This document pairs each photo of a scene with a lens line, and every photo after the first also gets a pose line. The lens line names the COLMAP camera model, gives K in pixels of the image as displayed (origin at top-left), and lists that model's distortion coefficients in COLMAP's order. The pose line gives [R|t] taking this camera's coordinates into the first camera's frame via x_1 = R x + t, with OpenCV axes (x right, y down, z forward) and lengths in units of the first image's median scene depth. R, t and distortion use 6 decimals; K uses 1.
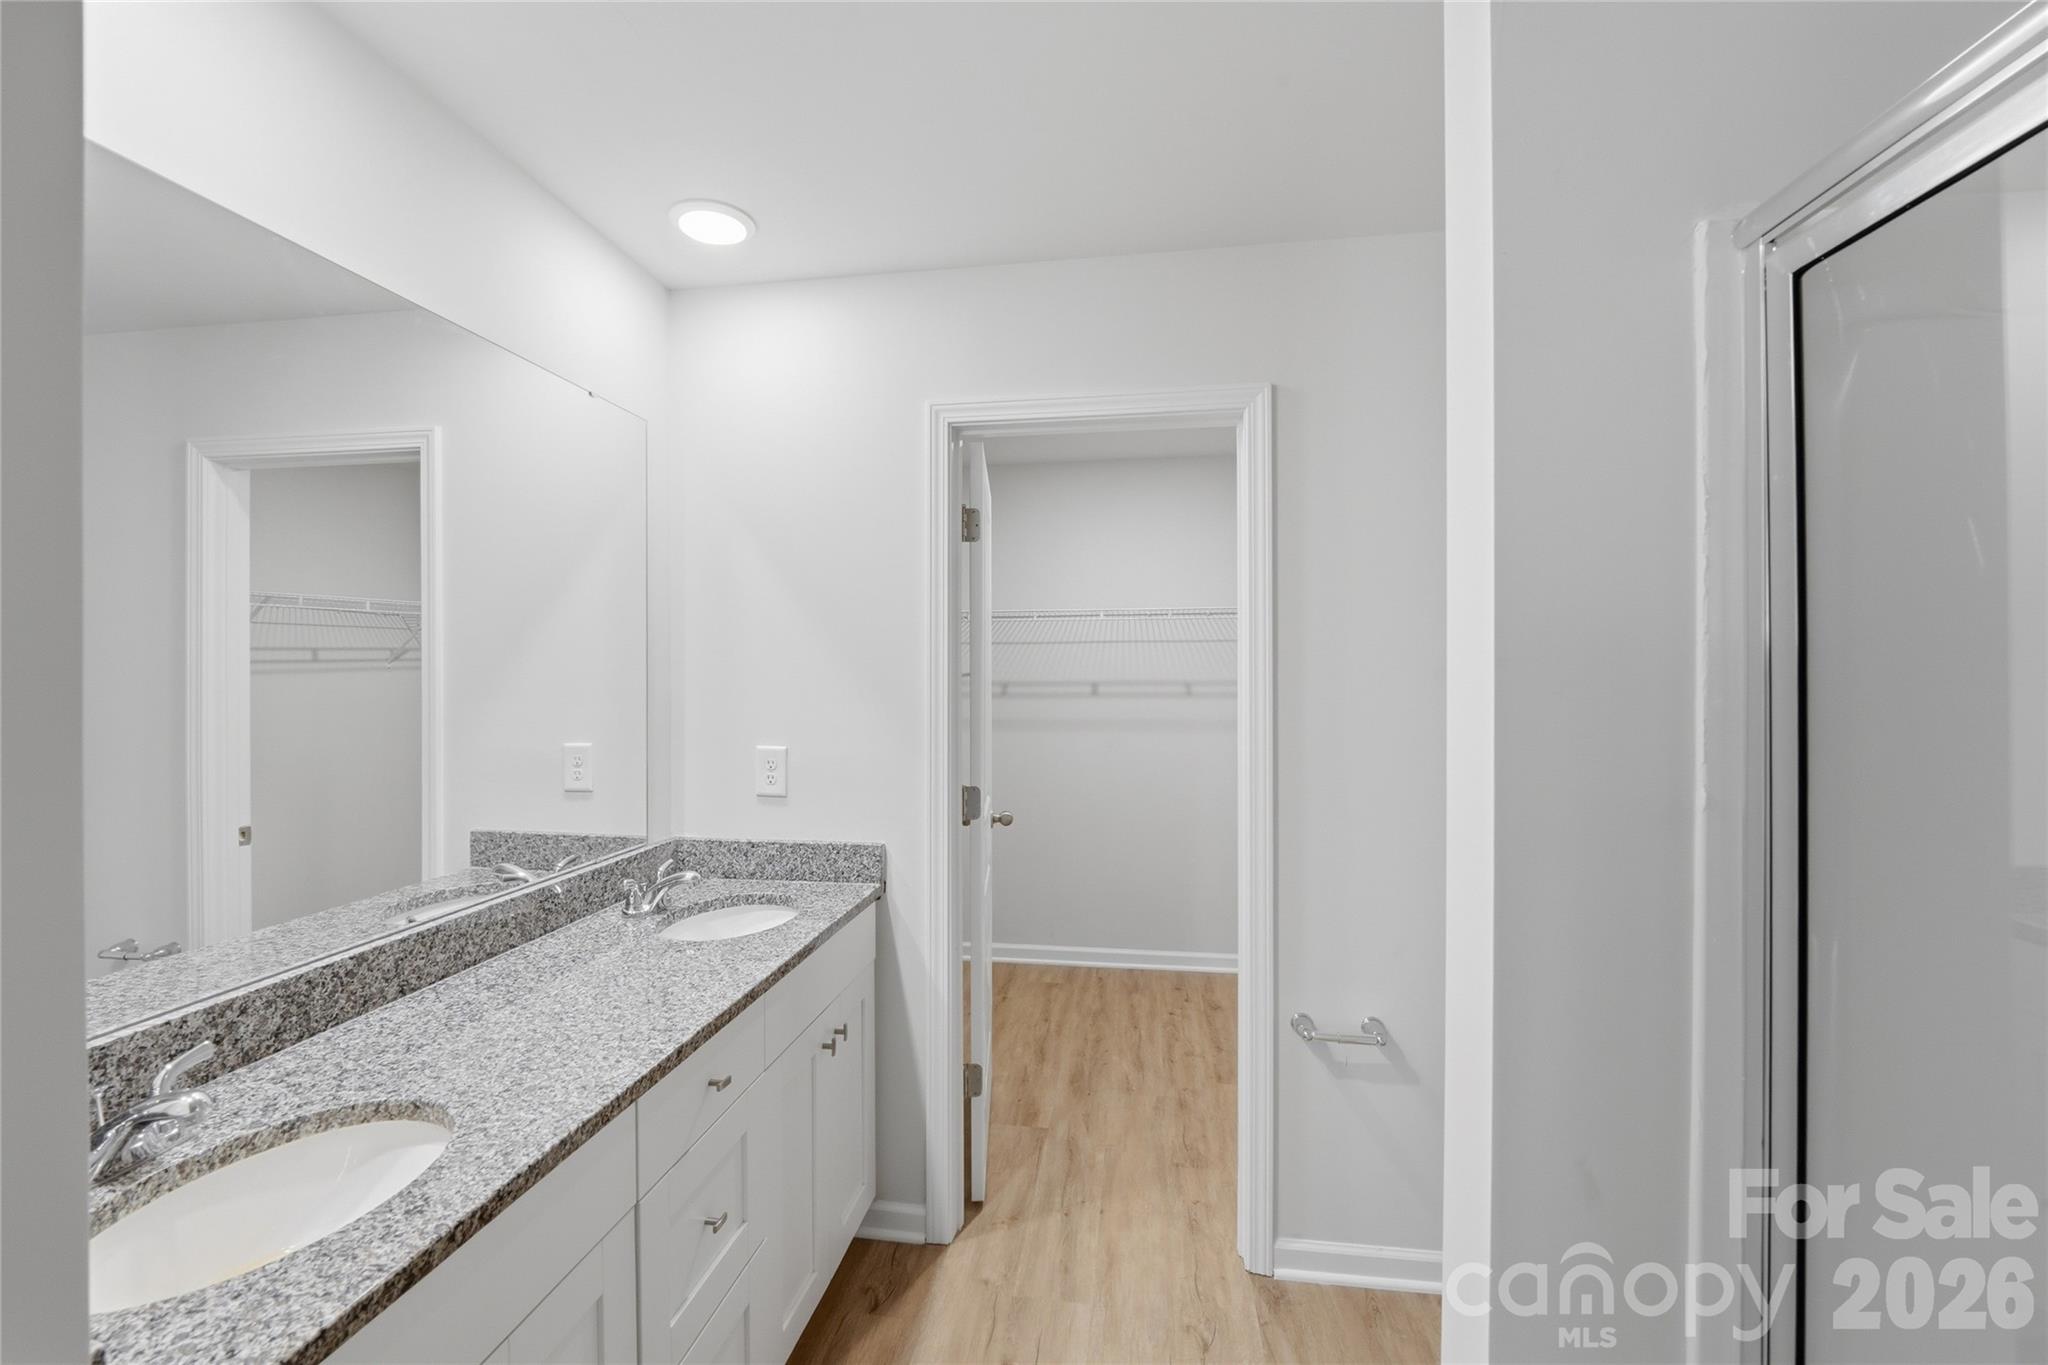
lens RADIAL K [[845.9, 0, 1034.2], [0, 845.9, 677.5], [0, 0, 1]] dist [-0.010953, -0.000410]
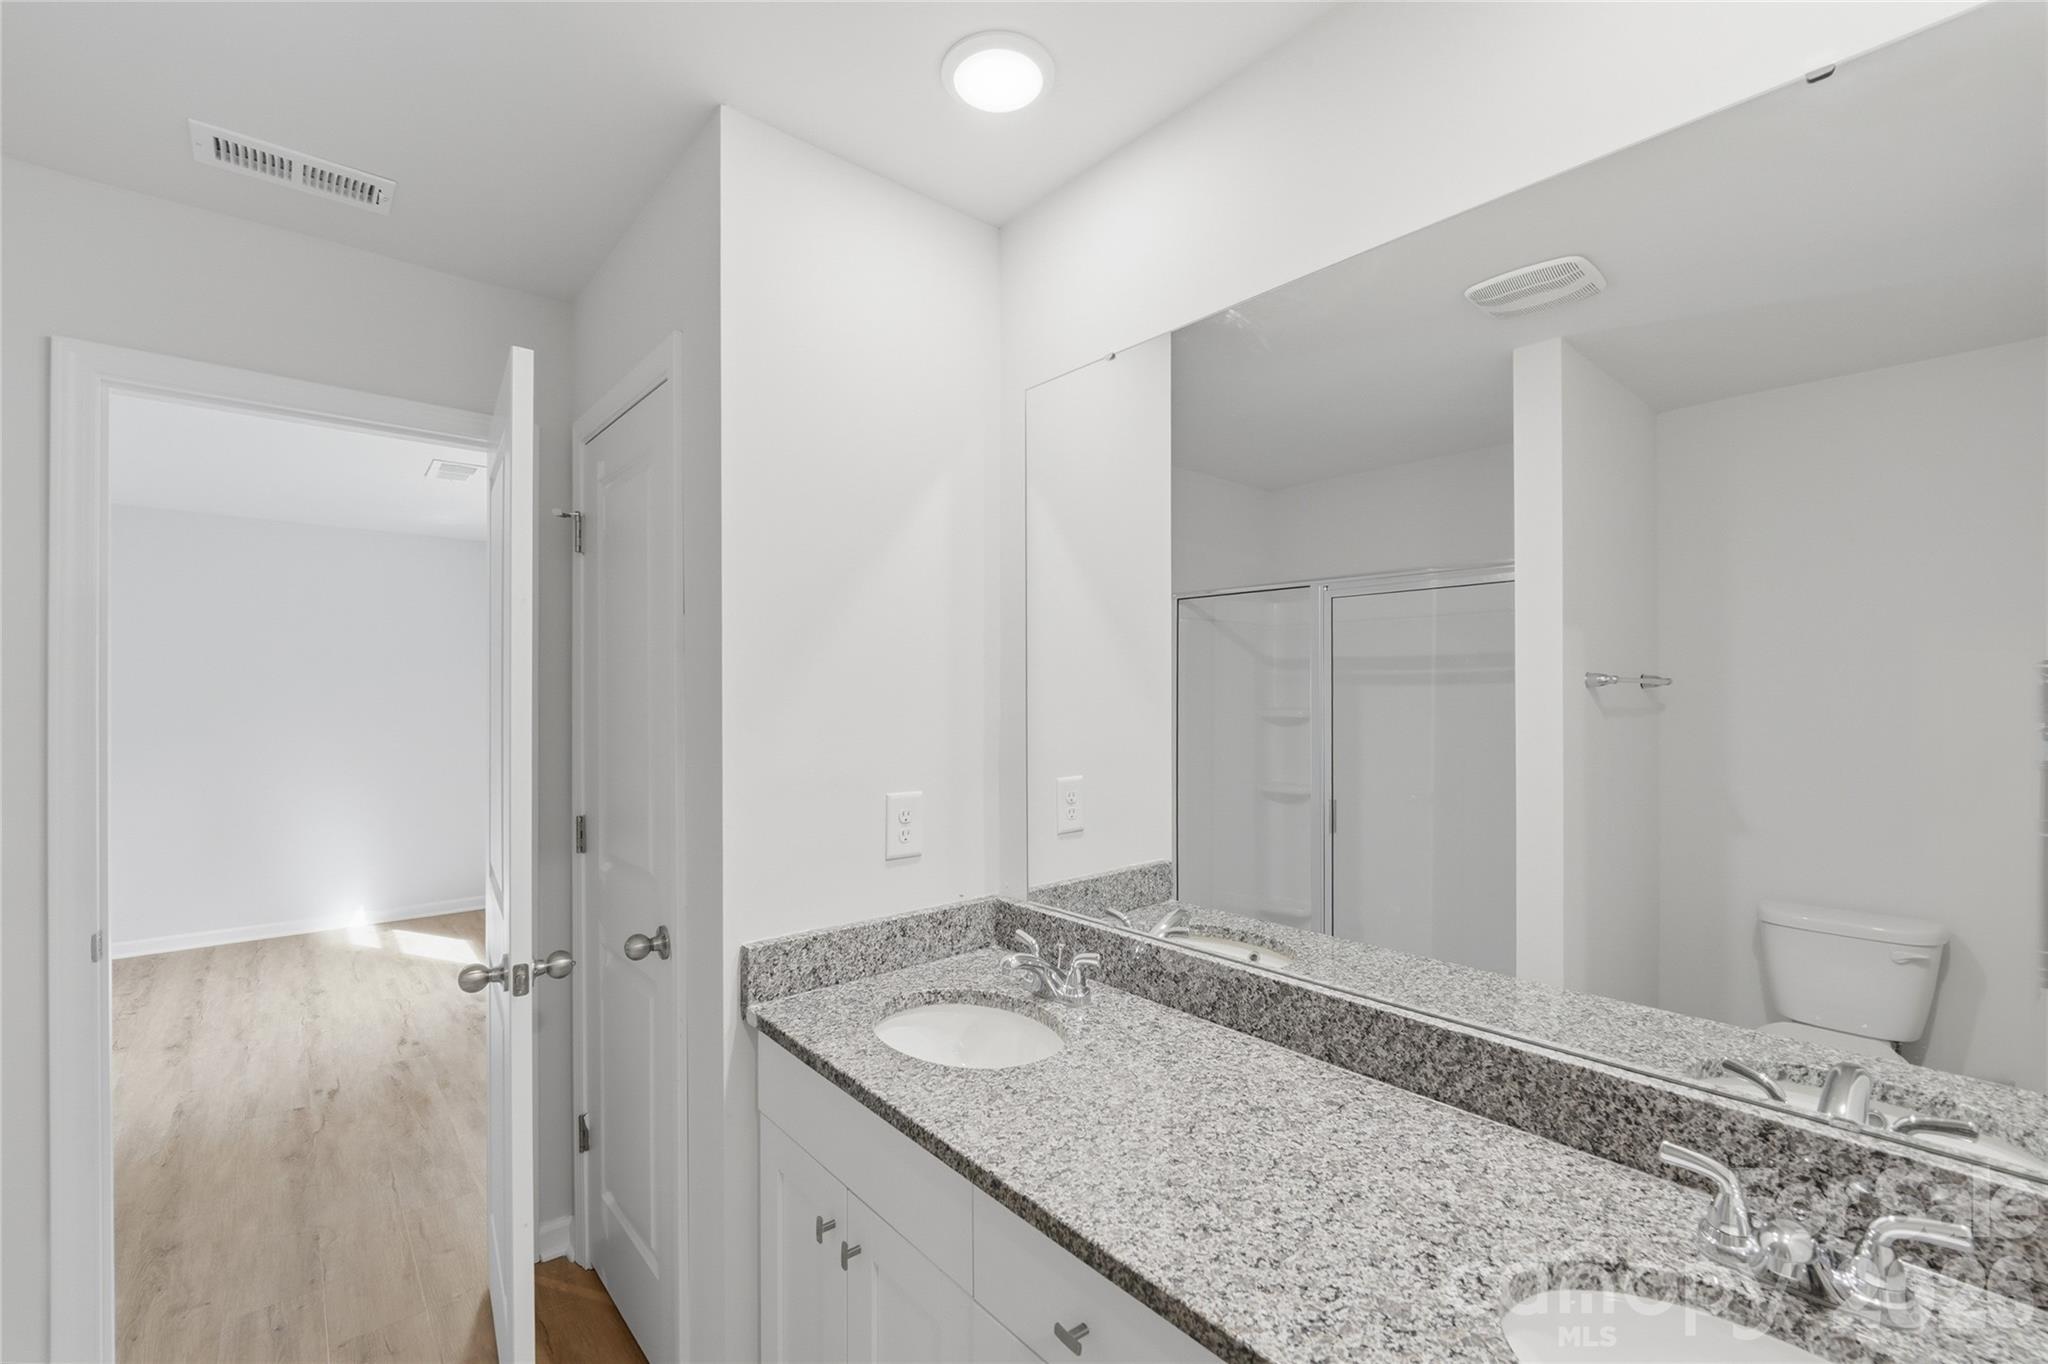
lens RADIAL K [[845.9, 0, 1034.2], [0, 845.9, 677.0], [0, 0, 1]] dist [-0.010953, -0.000410]
pose [[-0.650206, -0.027737, -0.759251, 0.139200], [-0.015838, 0.999611, -0.022954, 0.000307], [0.759592, -0.002900, -0.650393, 1.409943]]
